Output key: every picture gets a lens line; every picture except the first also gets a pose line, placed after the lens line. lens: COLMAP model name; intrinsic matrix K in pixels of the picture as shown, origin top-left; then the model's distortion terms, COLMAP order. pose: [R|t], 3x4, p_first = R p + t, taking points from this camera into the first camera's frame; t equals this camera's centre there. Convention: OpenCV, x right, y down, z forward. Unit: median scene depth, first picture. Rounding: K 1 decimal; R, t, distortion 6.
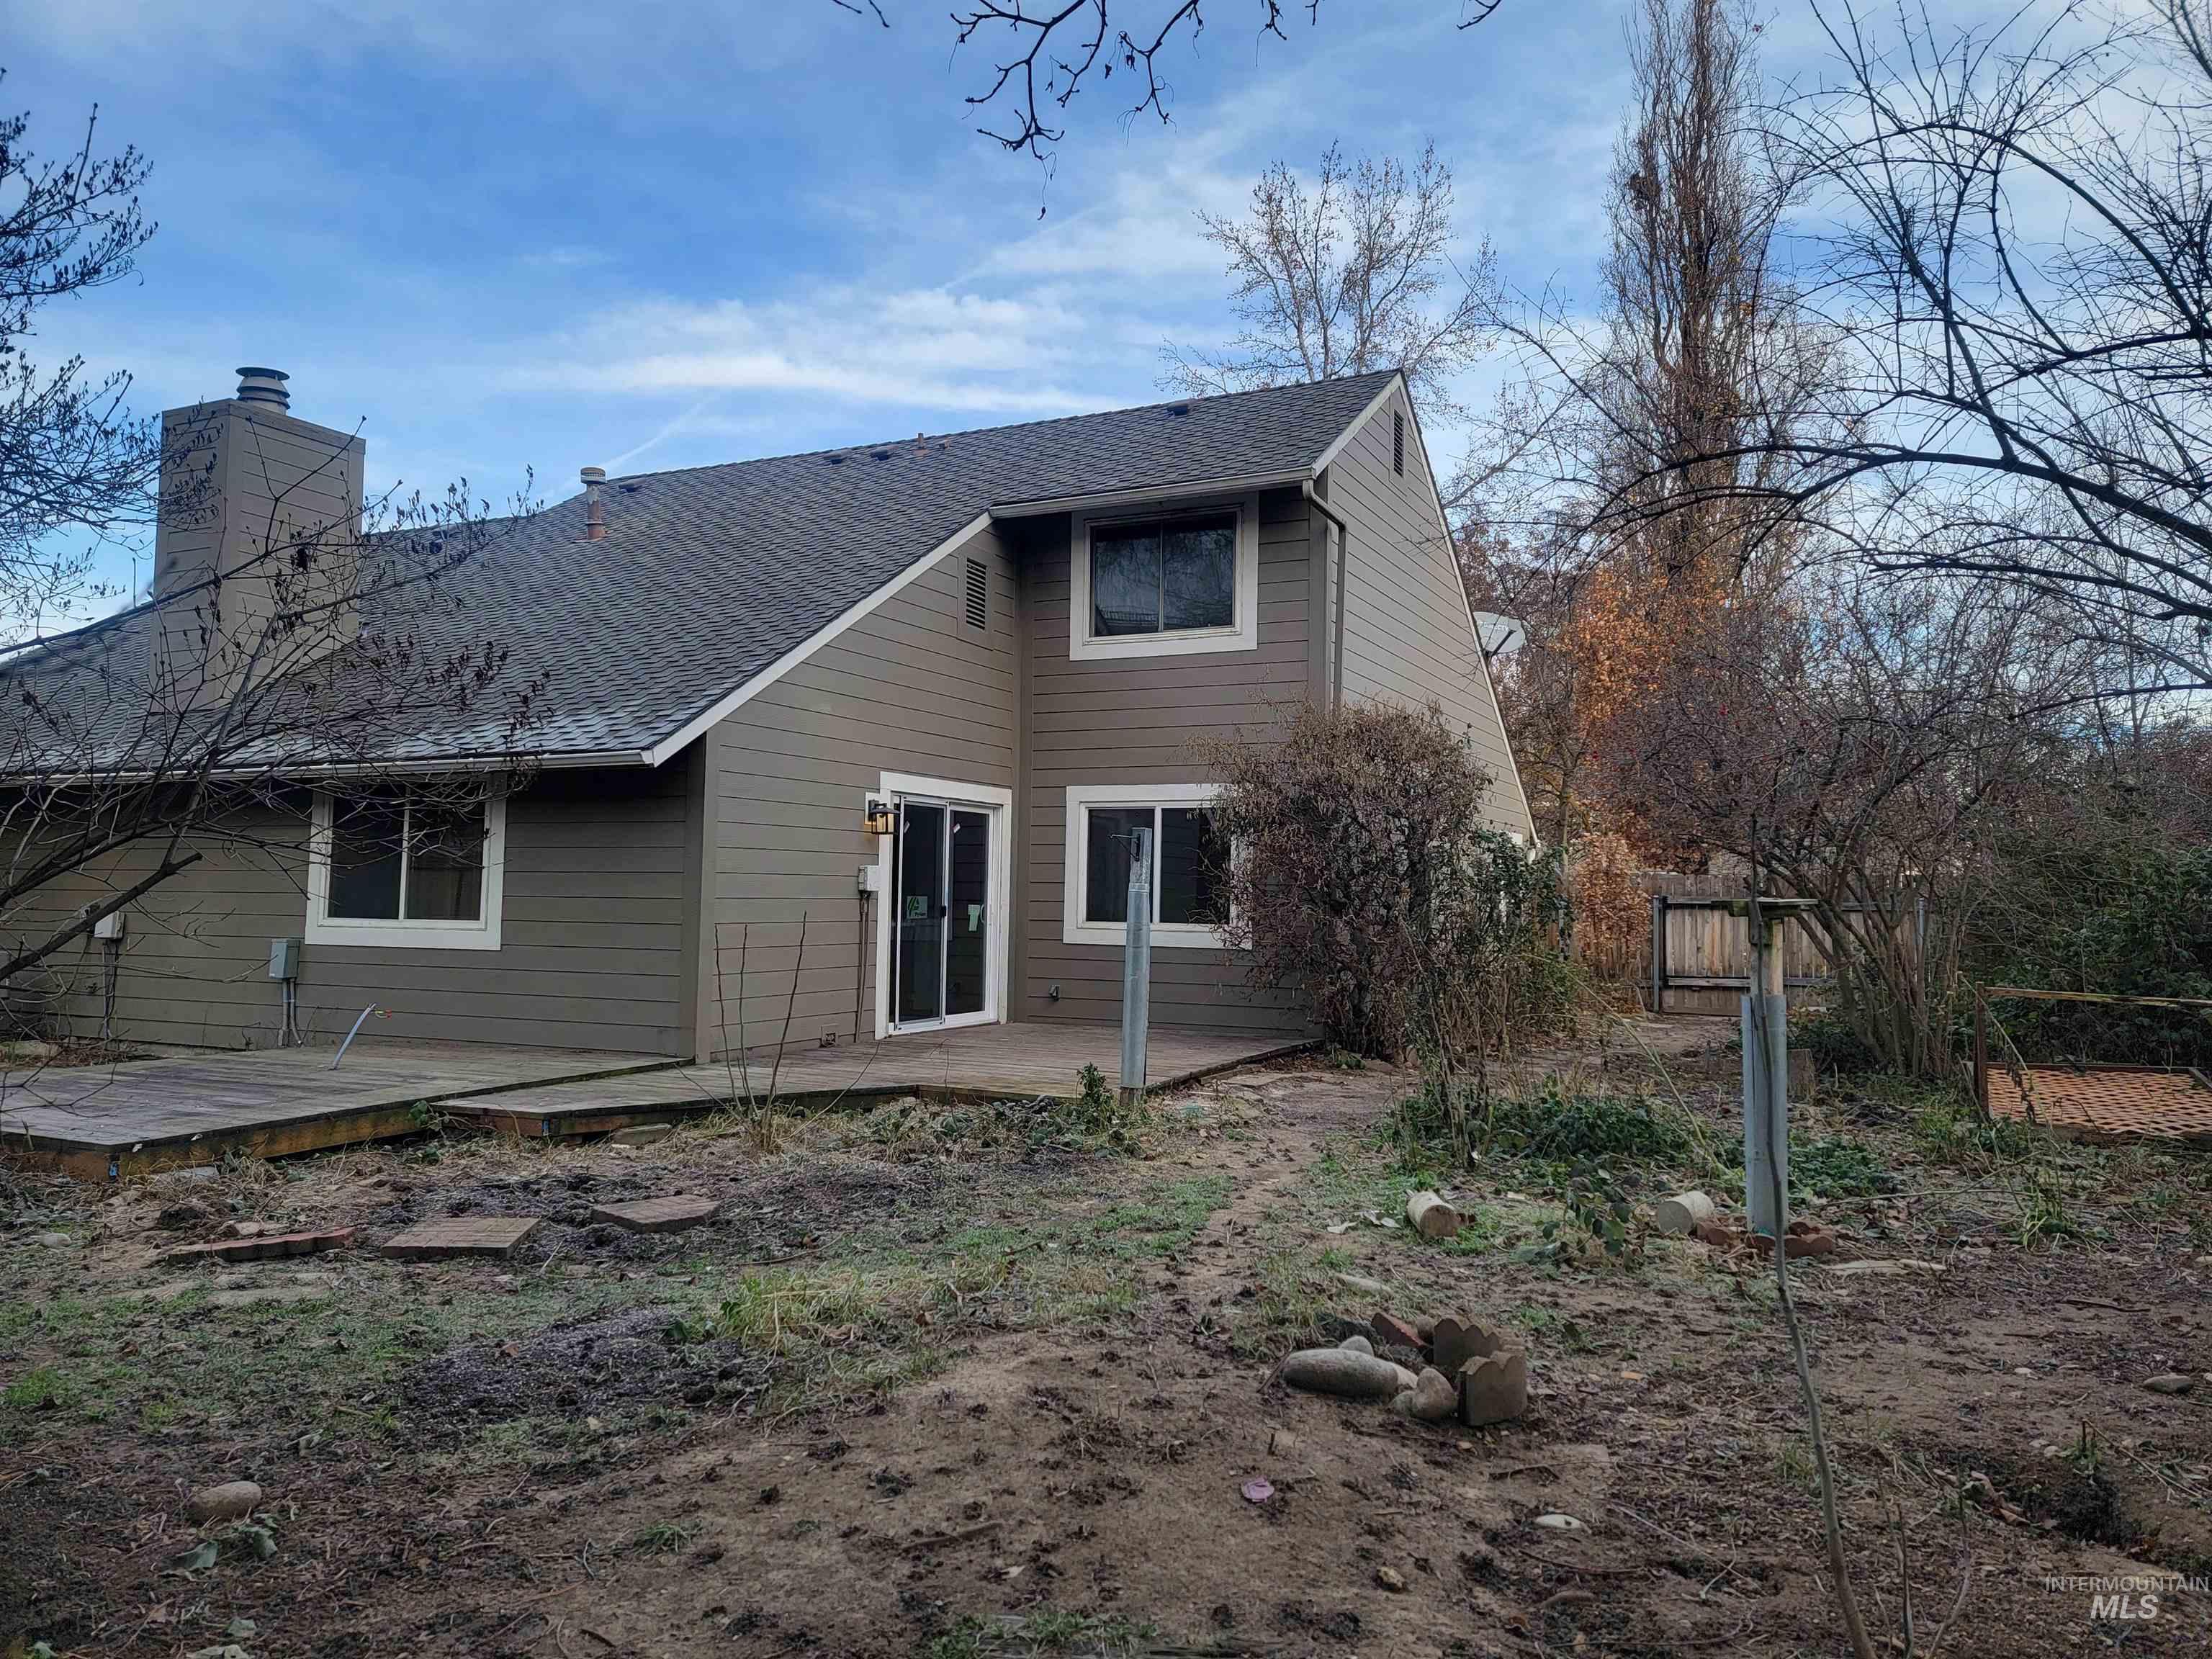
lens RADIAL K [[1525.7, 0, 1134.1], [0, 1525.7, 815.6], [0, 0, 1]] dist [0.129796, -0.166898]
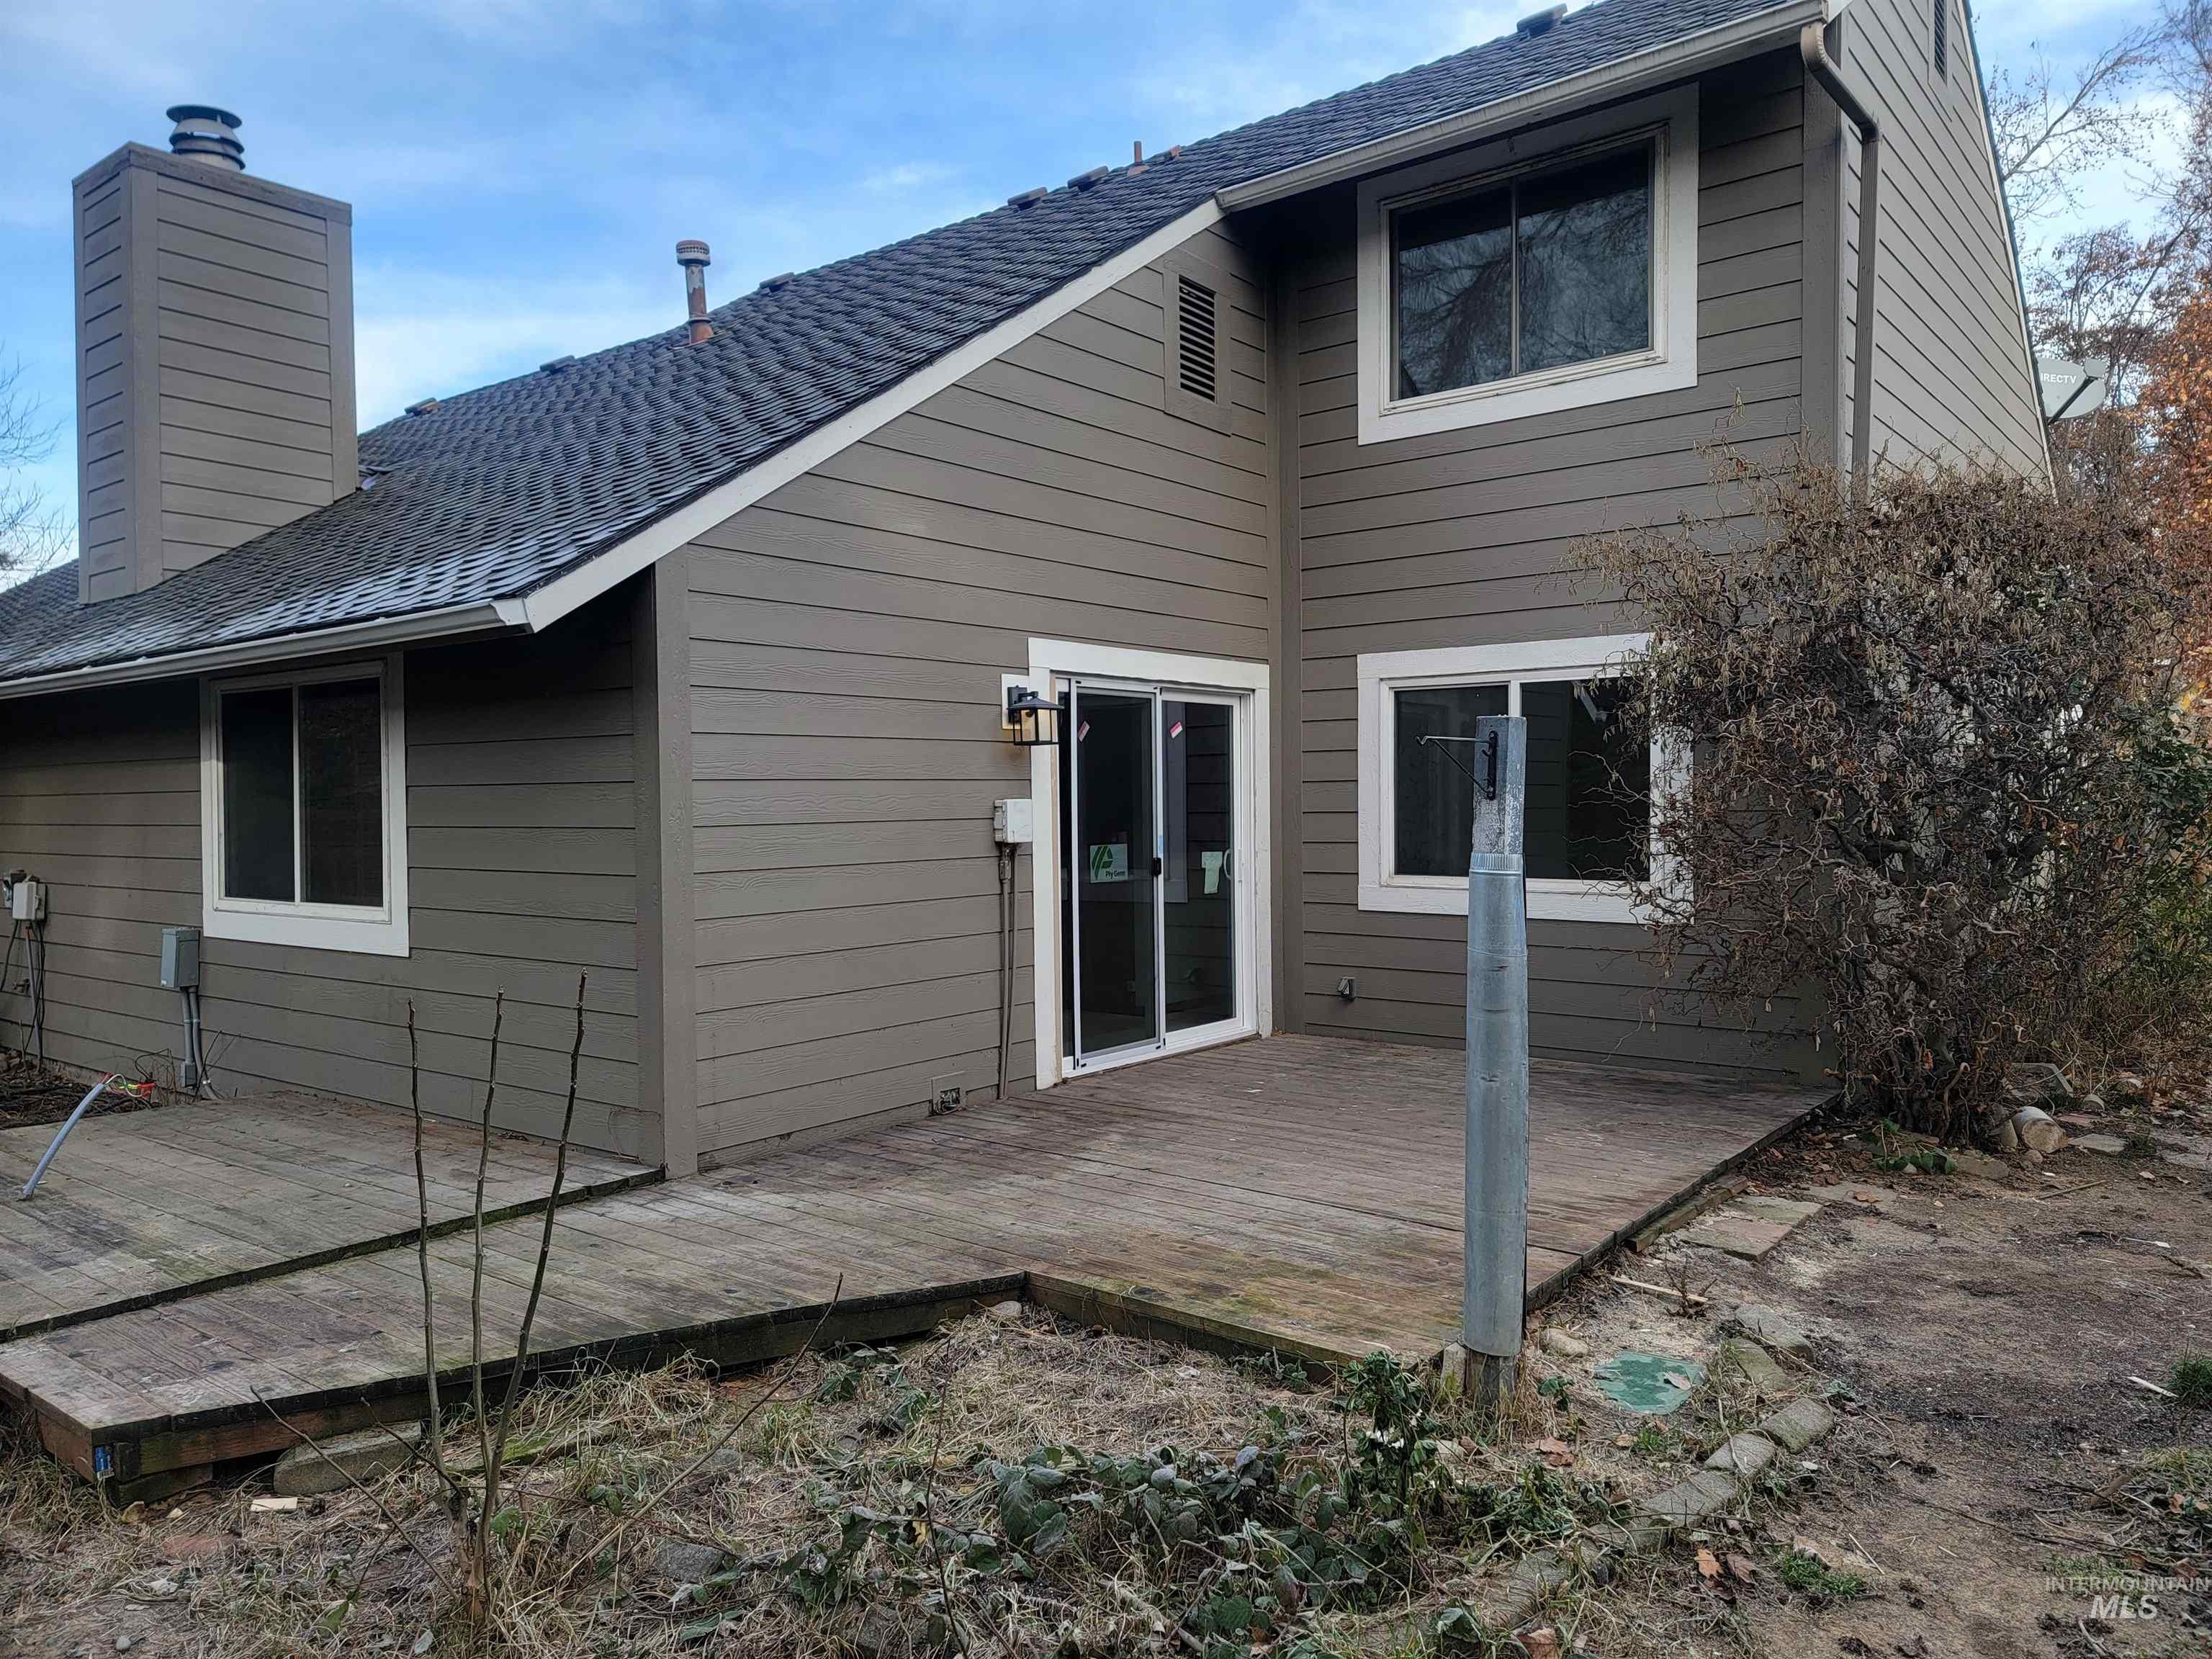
lens RADIAL K [[1525.7, 0, 1134.1], [0, 1525.7, 815.6], [0, 0, 1]] dist [0.129796, -0.166898]
pose [[0.976846, -0.022172, -0.212791, -0.002645], [0.036237, 0.997392, 0.062426, 0.003764], [0.210852, -0.068691, 0.975102, 0.409785]]
